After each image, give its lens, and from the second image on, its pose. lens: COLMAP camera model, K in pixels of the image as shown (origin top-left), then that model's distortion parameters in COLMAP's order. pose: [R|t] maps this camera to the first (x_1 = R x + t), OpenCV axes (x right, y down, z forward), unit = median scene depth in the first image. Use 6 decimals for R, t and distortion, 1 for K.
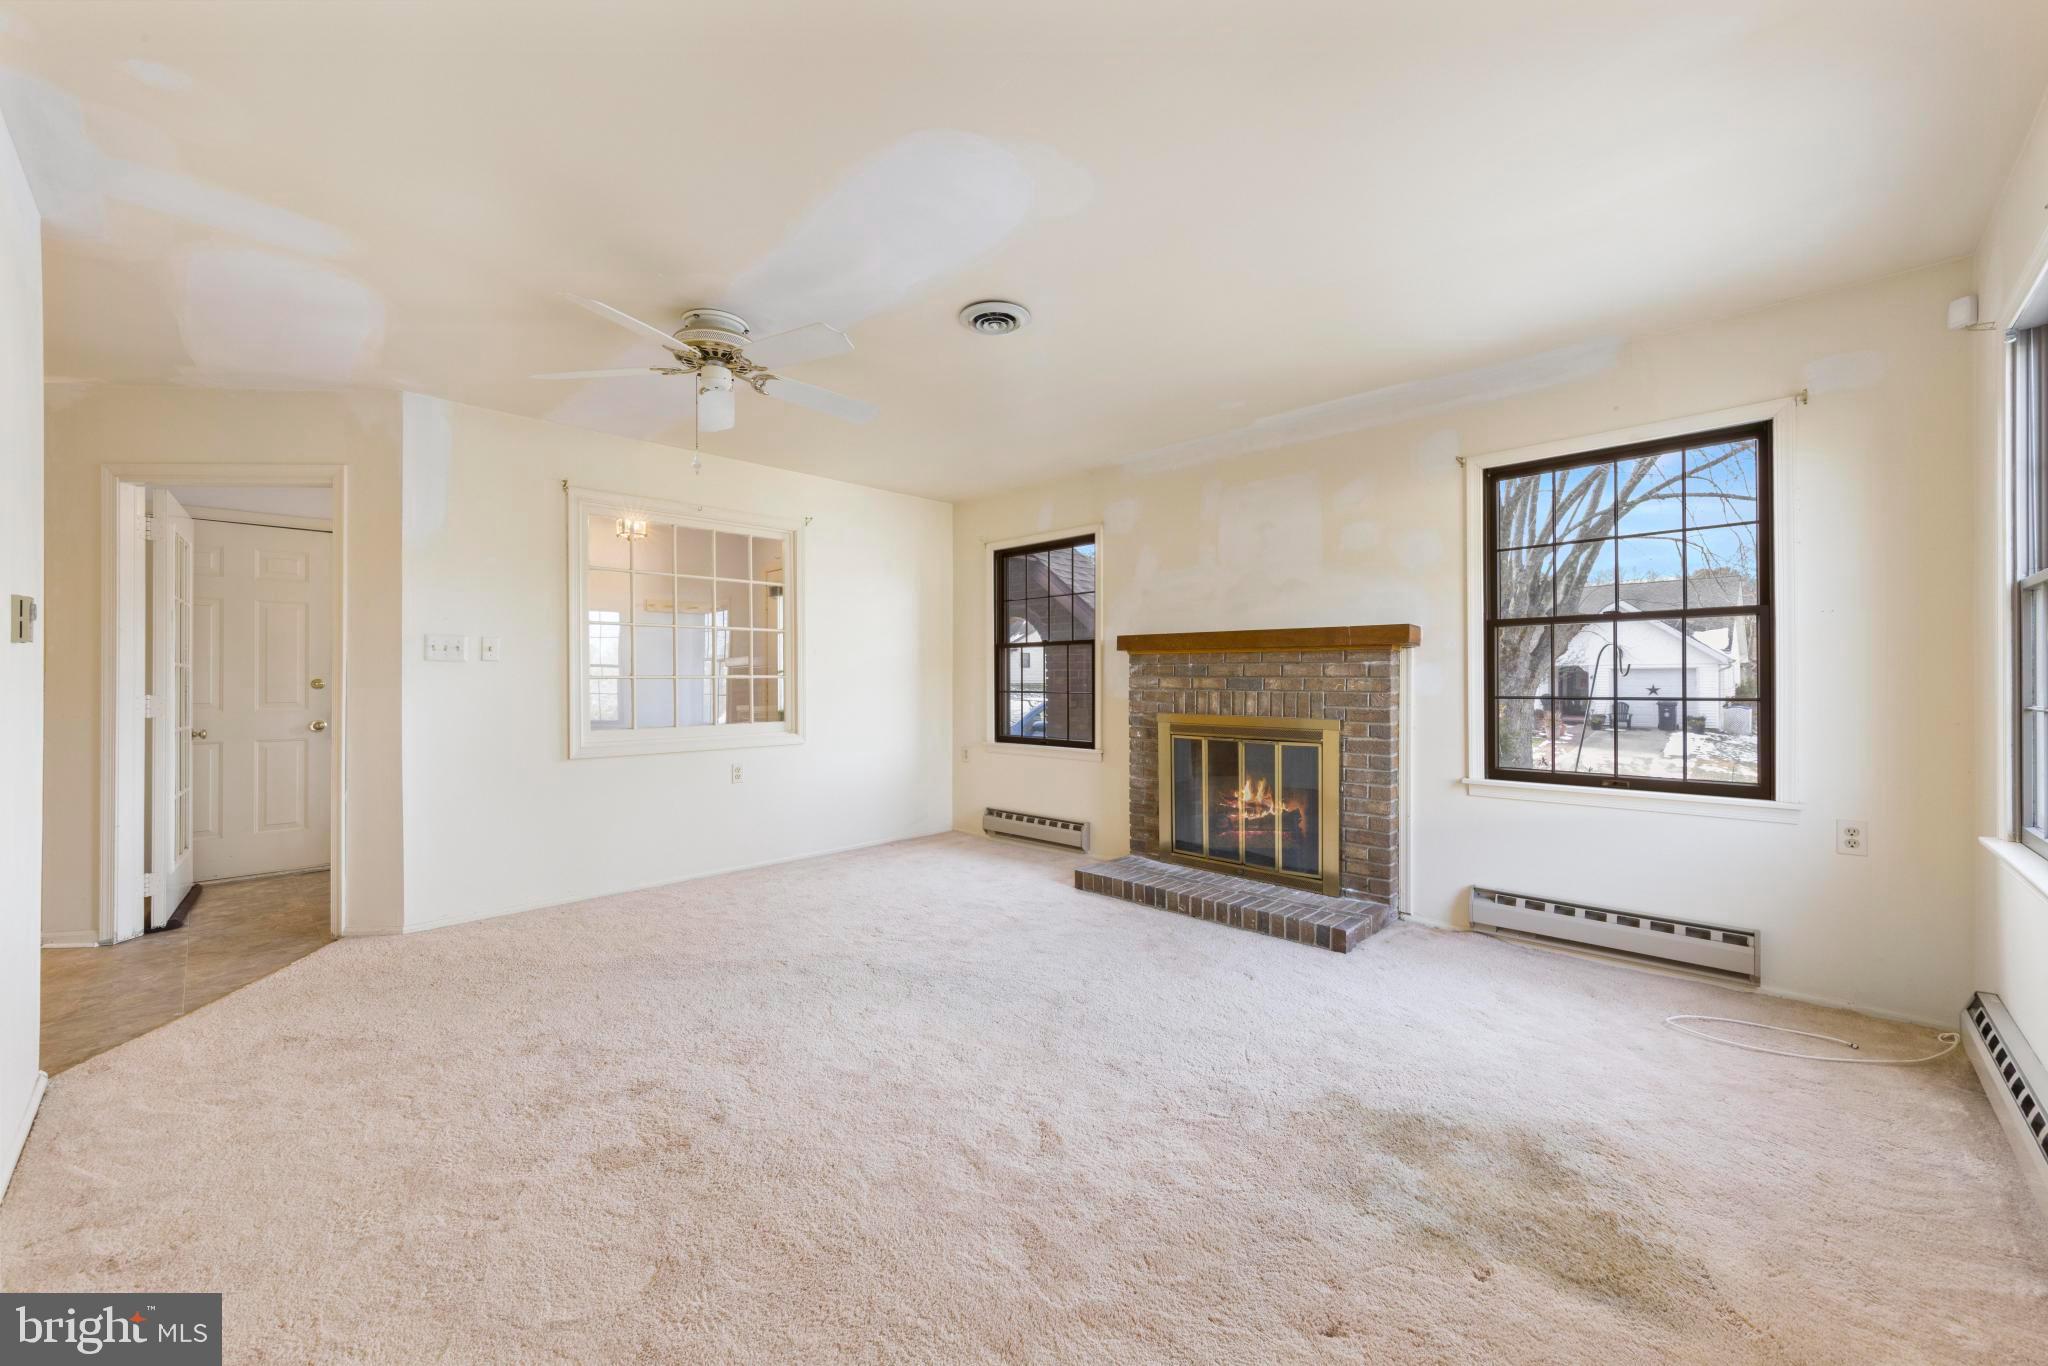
lens RADIAL K [[786.5, 0, 1018.1], [0, 786.5, 683.0], [0, 0, 1]] dist [-0.000655, 0.000110]
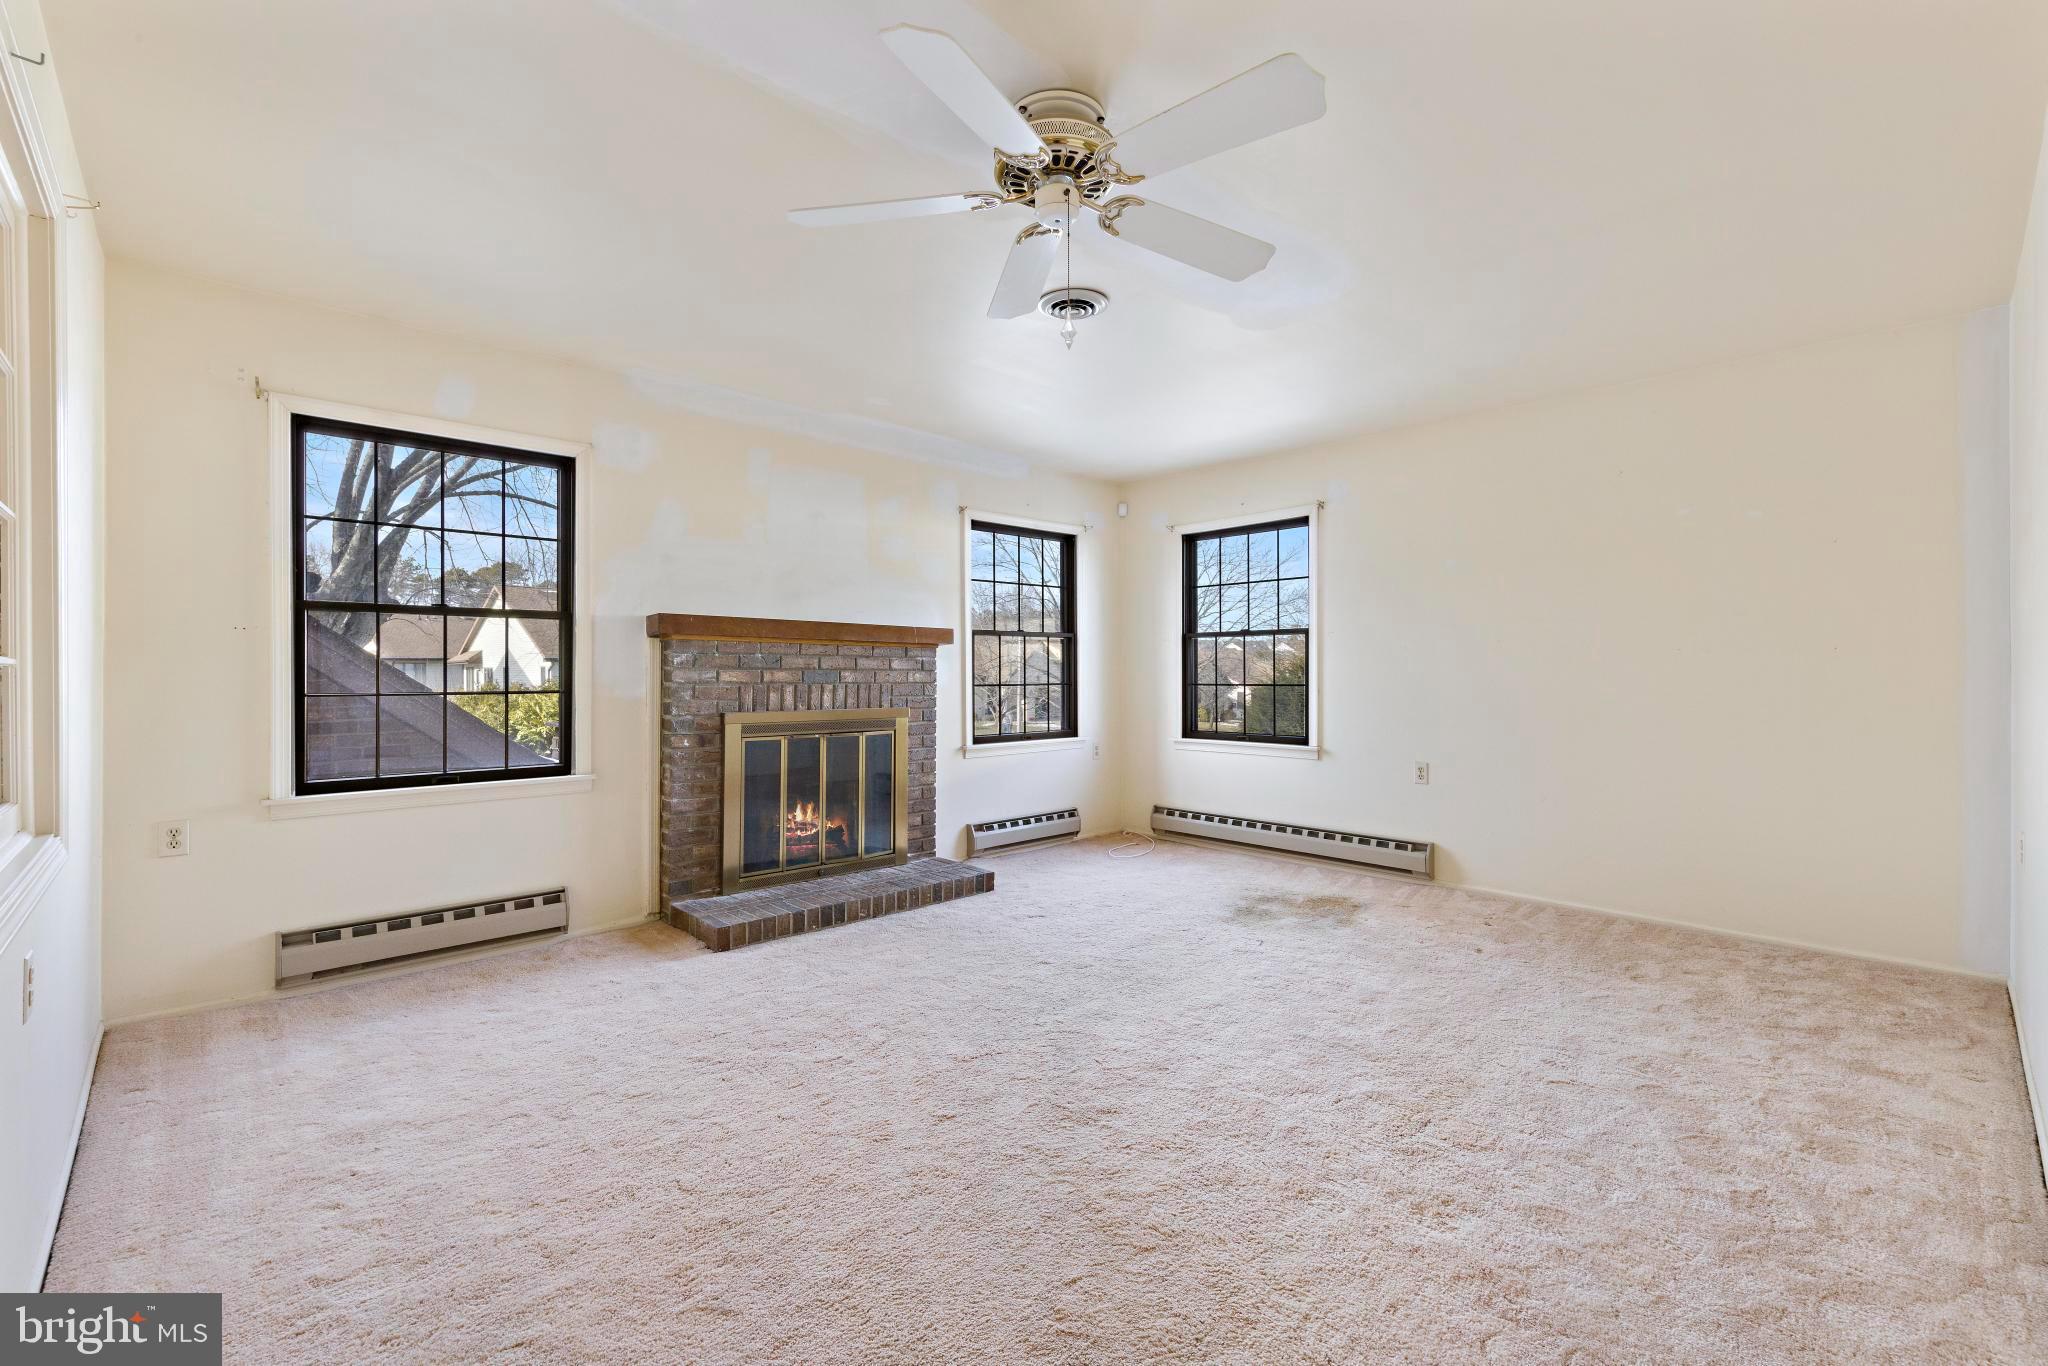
lens RADIAL K [[833.3, 0, 1008.7], [0, 833.3, 687.1], [0, 0, 1]] dist [0.001157, 0.000013]
pose [[0.053467, -0.012615, 0.998490, -0.678949], [0.002274, 0.999919, 0.012512, 0.001111], [-0.998567, 0.001602, 0.053492, 0.671809]]
